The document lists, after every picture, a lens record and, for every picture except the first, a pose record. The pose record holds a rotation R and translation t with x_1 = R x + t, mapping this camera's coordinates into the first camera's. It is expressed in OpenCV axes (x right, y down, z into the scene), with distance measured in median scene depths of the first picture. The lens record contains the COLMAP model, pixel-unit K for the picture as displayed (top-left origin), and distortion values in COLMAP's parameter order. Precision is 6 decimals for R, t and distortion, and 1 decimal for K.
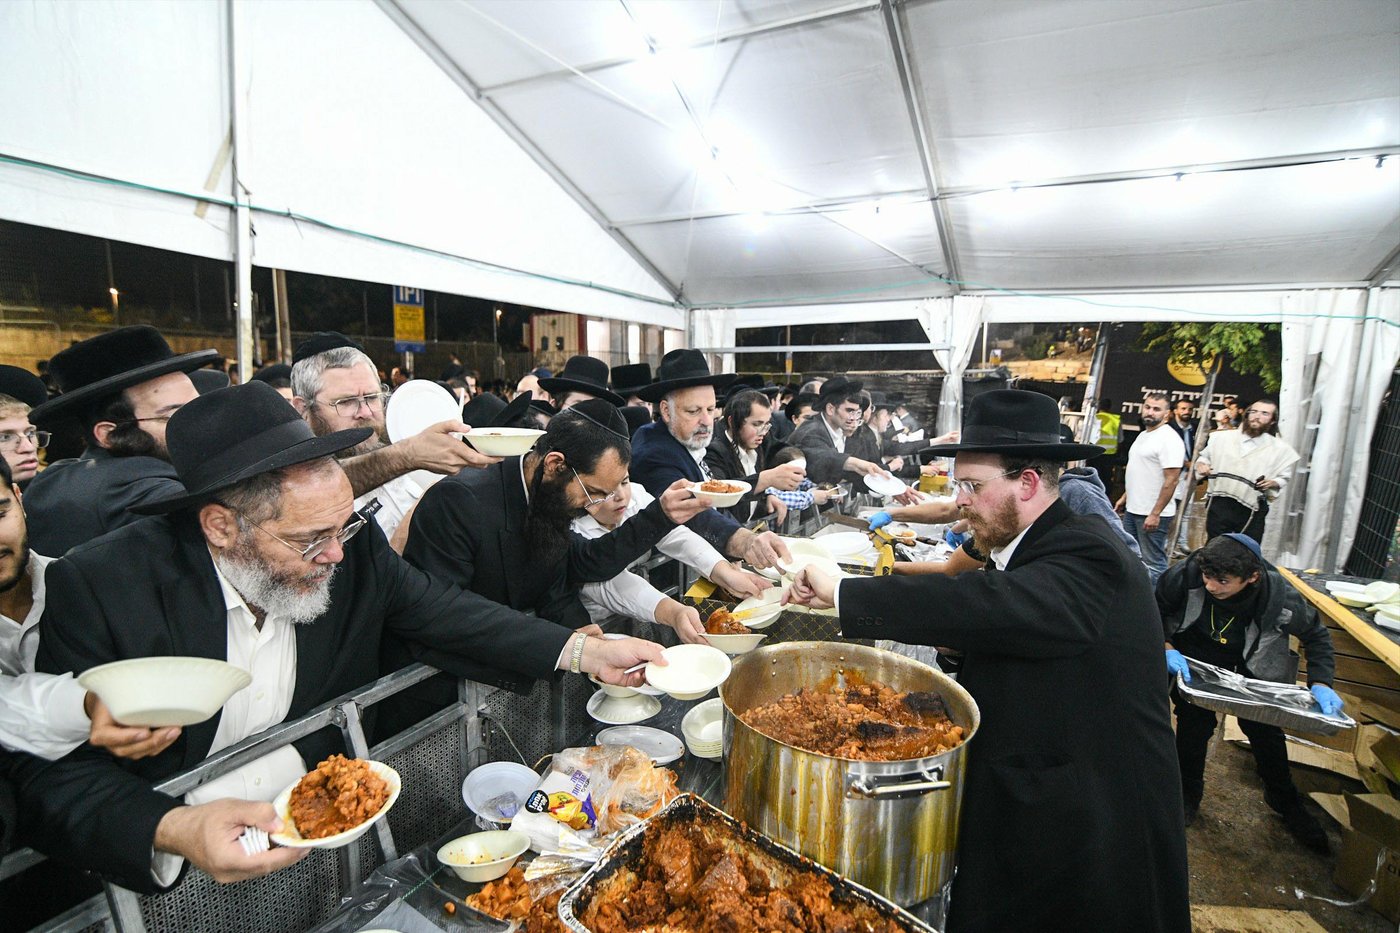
lens RADIAL K [[651.4, 0, 699.9], [0, 651.4, 457.5], [0, 0, 1]] dist [-0.011754, -0.002721]
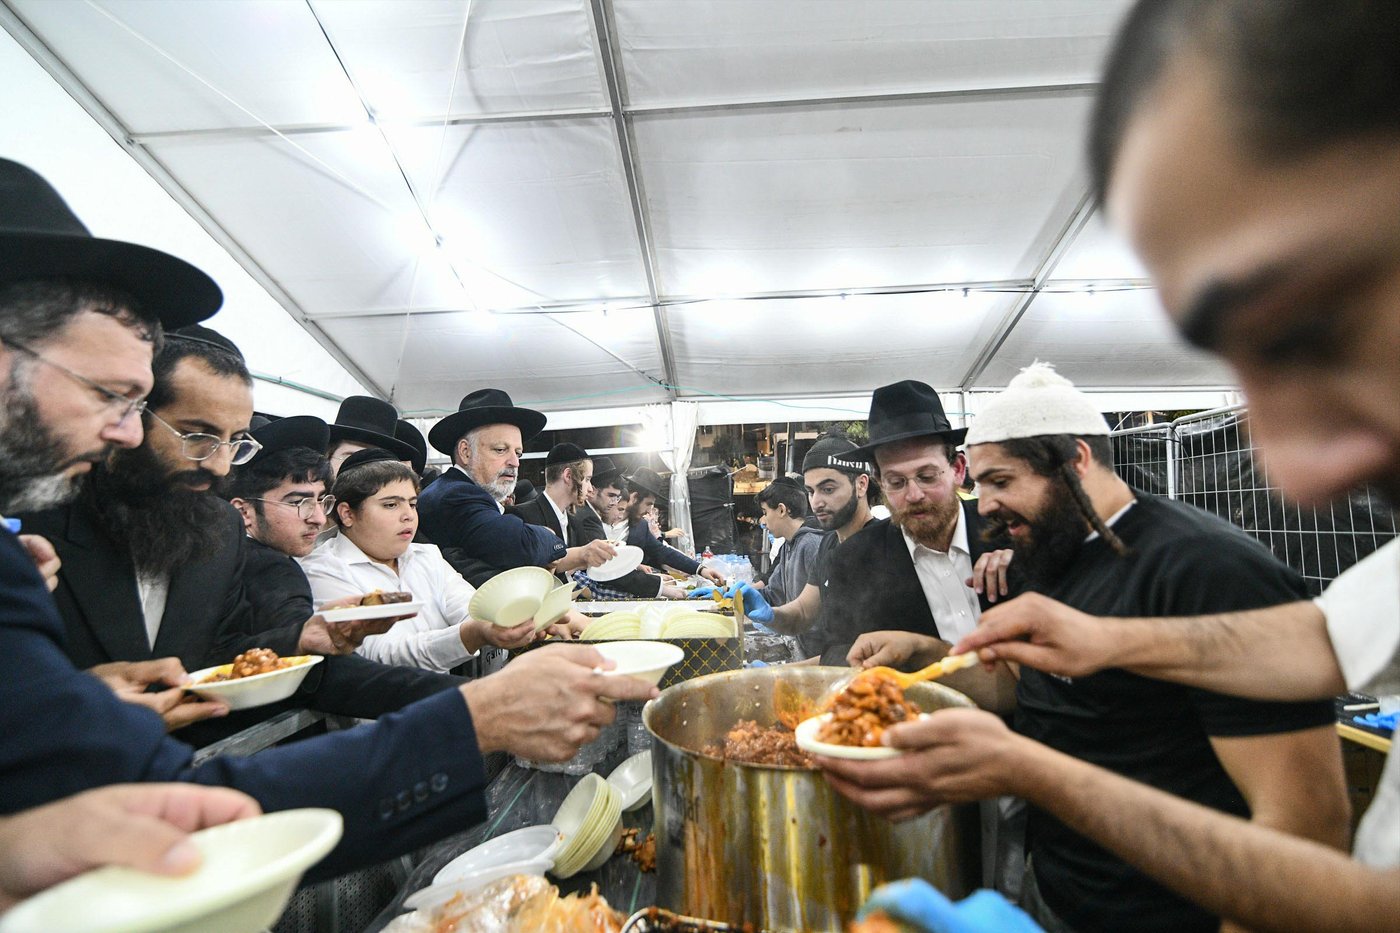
lens RADIAL K [[651.4, 0, 695.6], [0, 651.4, 459.9], [0, 0, 1]] dist [-0.011754, -0.002721]
pose [[0.903486, -0.036596, 0.427053, -0.061251], [0.117738, 0.979211, -0.165178, 0.047048], [-0.412130, 0.199516, 0.889012, 0.078341]]
